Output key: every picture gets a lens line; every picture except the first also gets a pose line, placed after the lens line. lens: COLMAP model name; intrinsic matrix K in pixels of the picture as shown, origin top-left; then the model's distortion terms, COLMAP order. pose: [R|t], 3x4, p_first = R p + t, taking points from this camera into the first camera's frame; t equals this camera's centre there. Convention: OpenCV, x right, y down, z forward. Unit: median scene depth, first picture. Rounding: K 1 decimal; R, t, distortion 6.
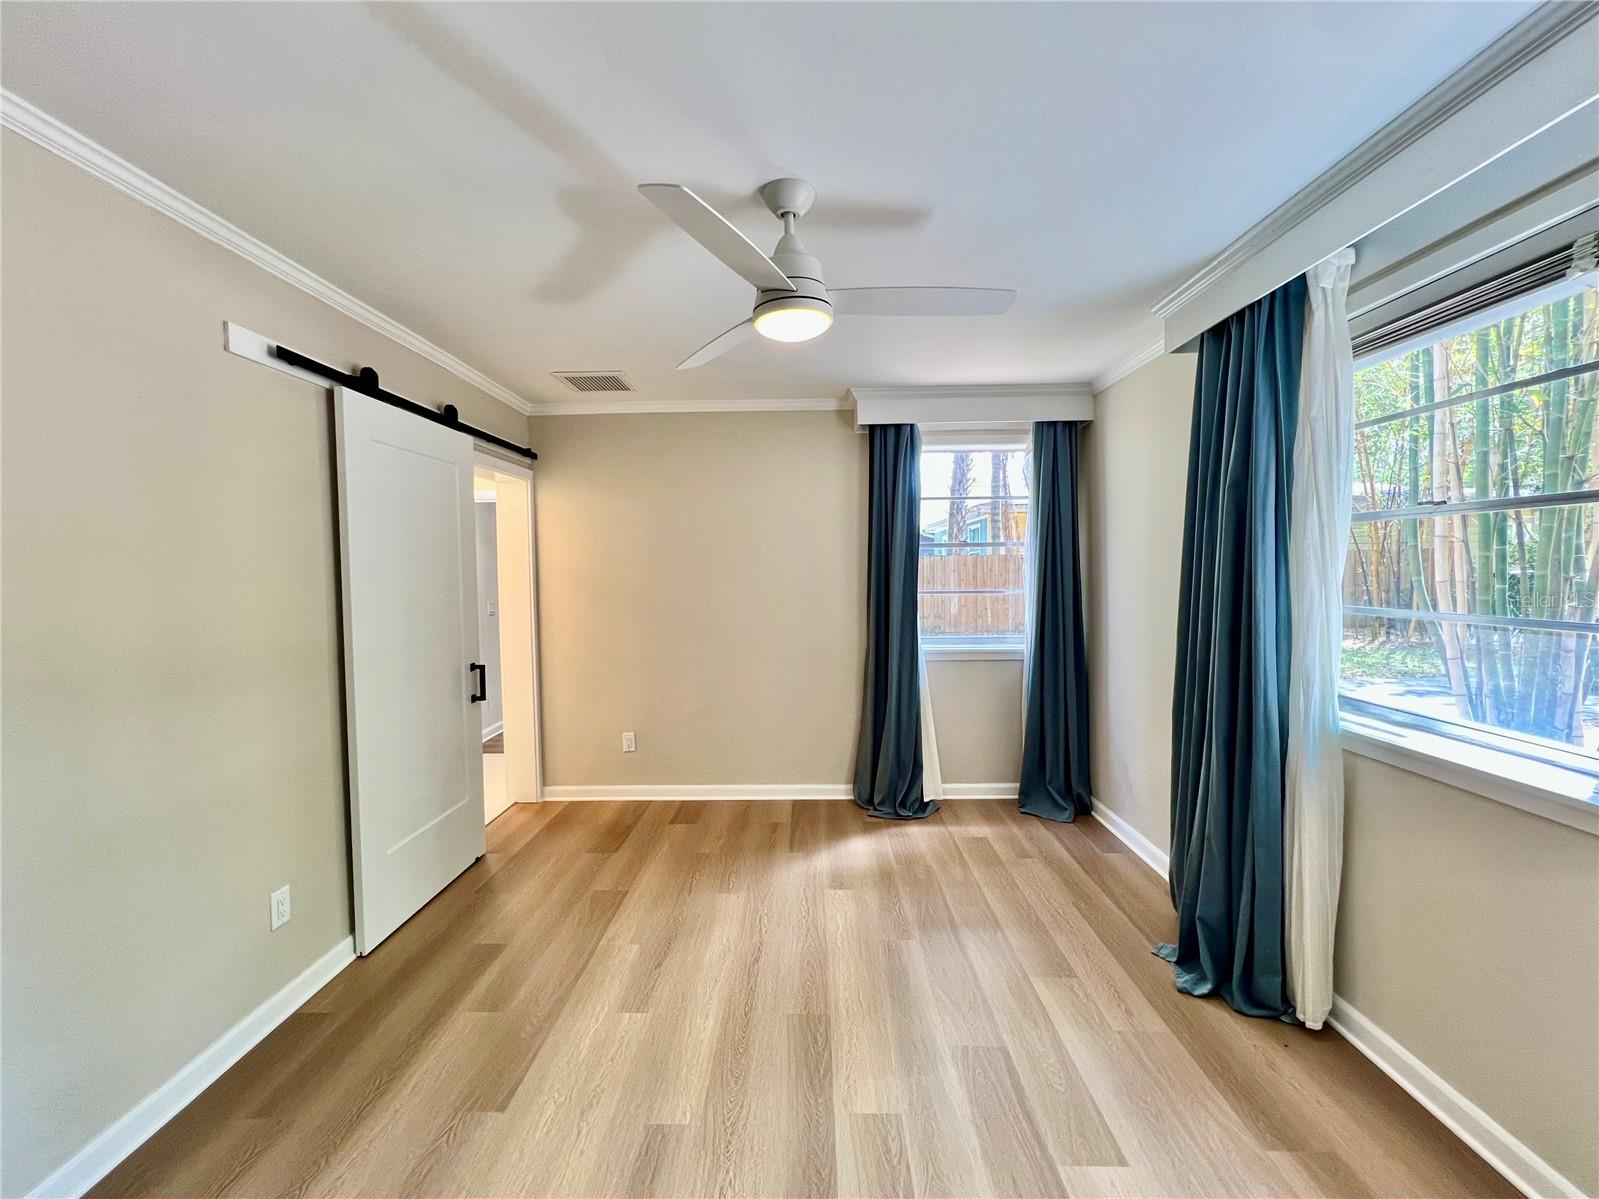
lens RADIAL K [[653.9, 0, 794.3], [0, 653.9, 594.6], [0, 0, 1]] dist [0.000890, 0.000070]
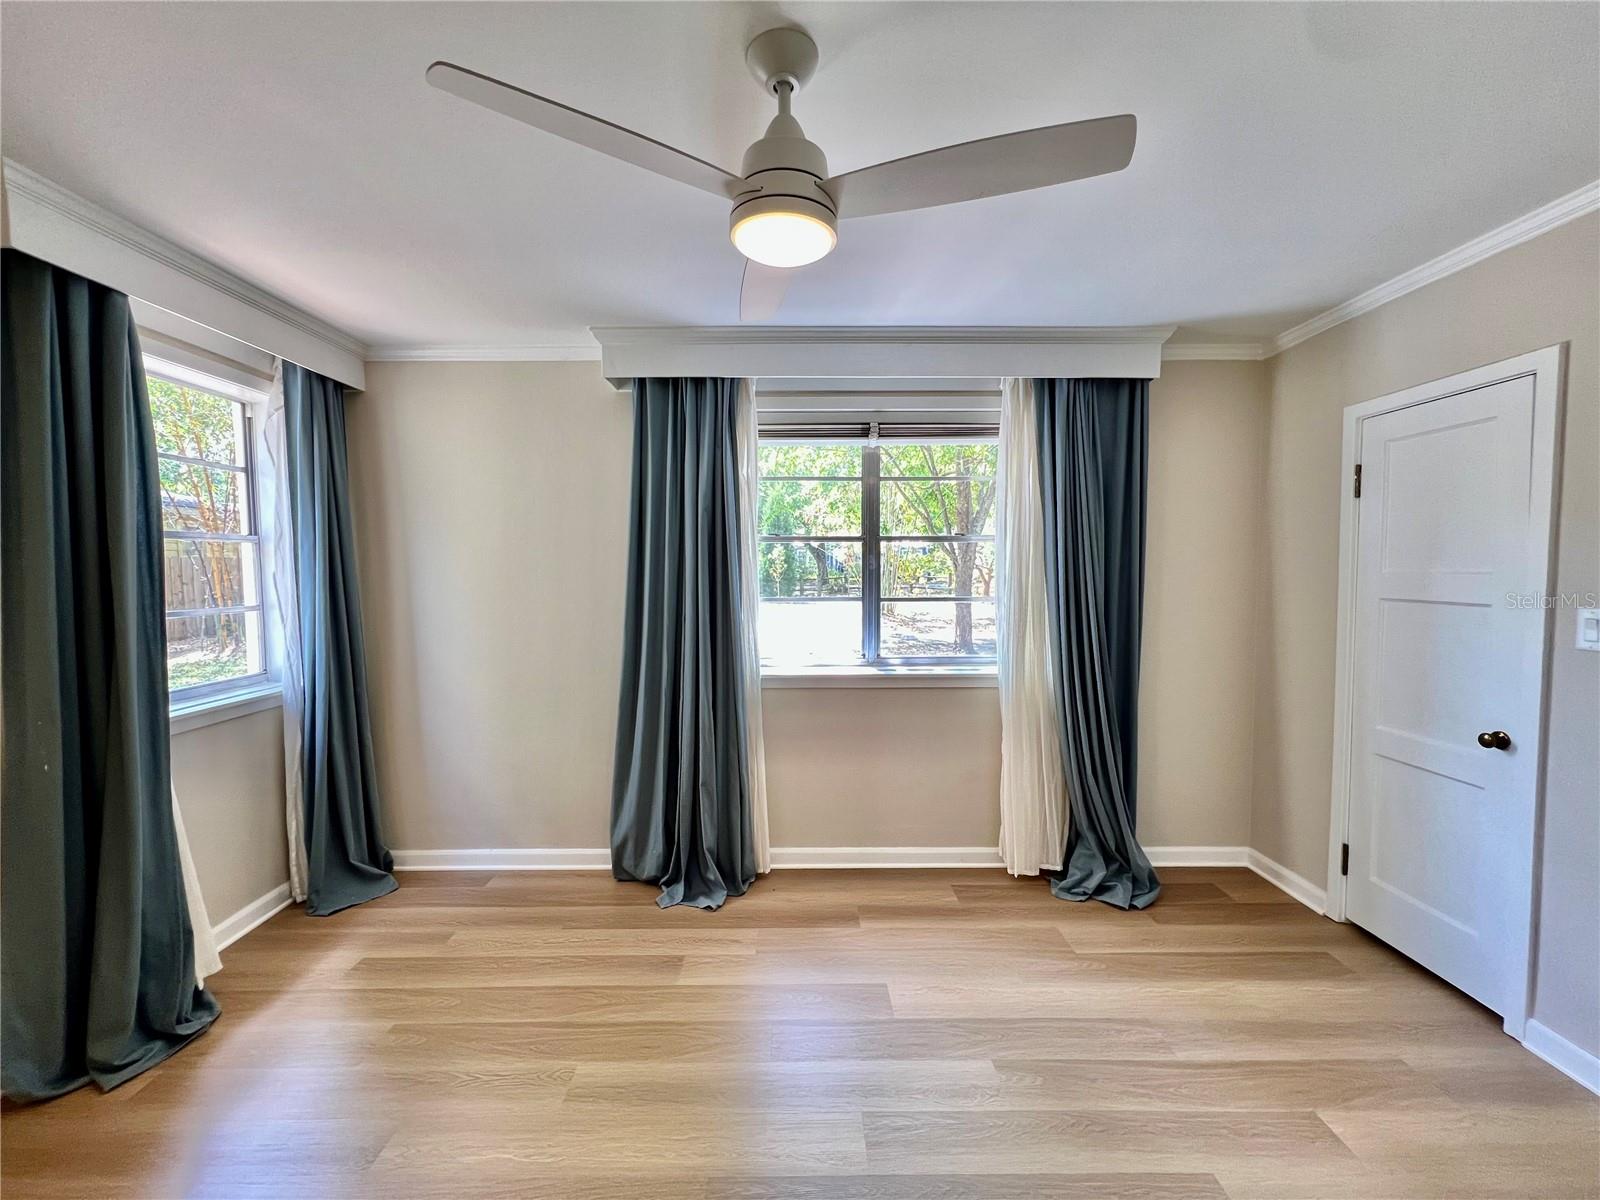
lens RADIAL K [[638.4, 0, 796.1], [0, 638.4, 597.6], [0, 0, 1]] dist [-0.000427, 0.000134]
pose [[-0.031374, -0.033950, 0.998931, -0.408616], [0.044156, 0.998400, 0.035319, -0.017759], [-0.998532, 0.045217, -0.029825, 0.569638]]
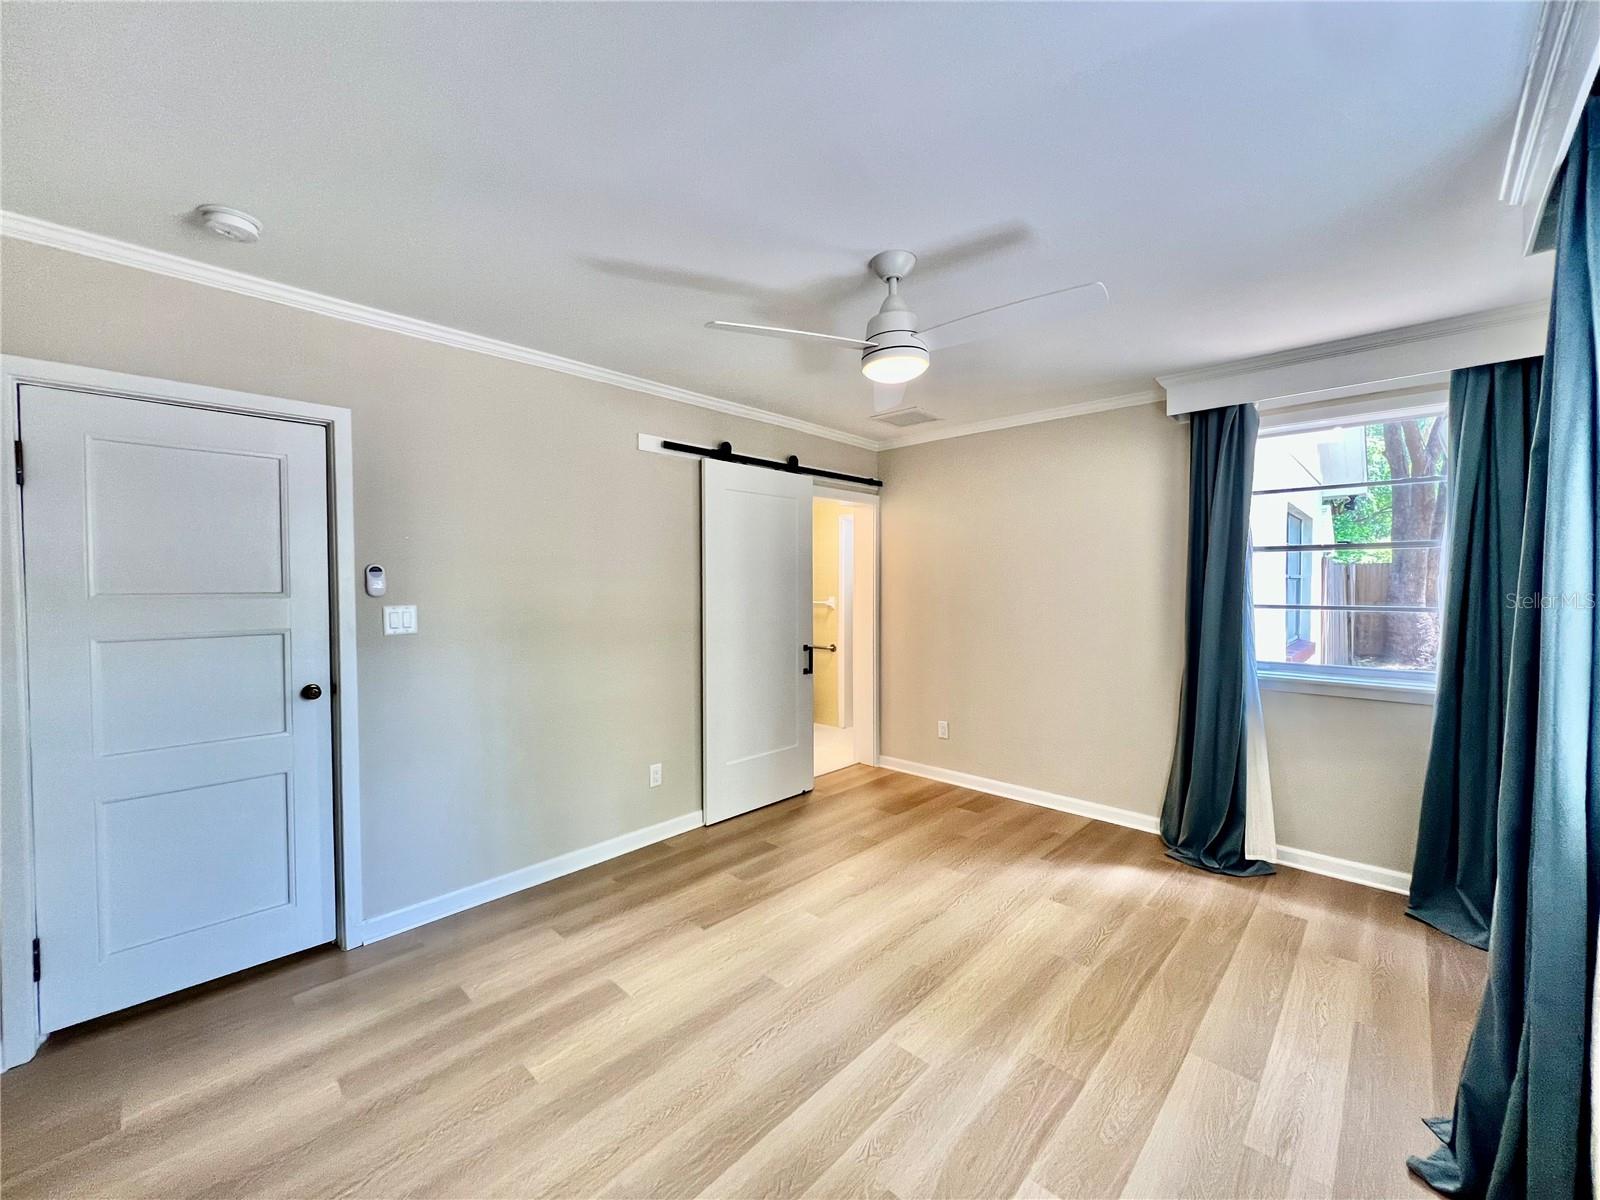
lens RADIAL K [[638.4, 0, 796.1], [0, 638.4, 597.6], [0, 0, 1]] dist [-0.000427, 0.000134]
pose [[0.737846, 0.027227, -0.674420, 0.365611], [-0.033457, 0.999433, 0.003744, 0.002665], [0.674139, 0.019802, 0.738339, 0.016822]]
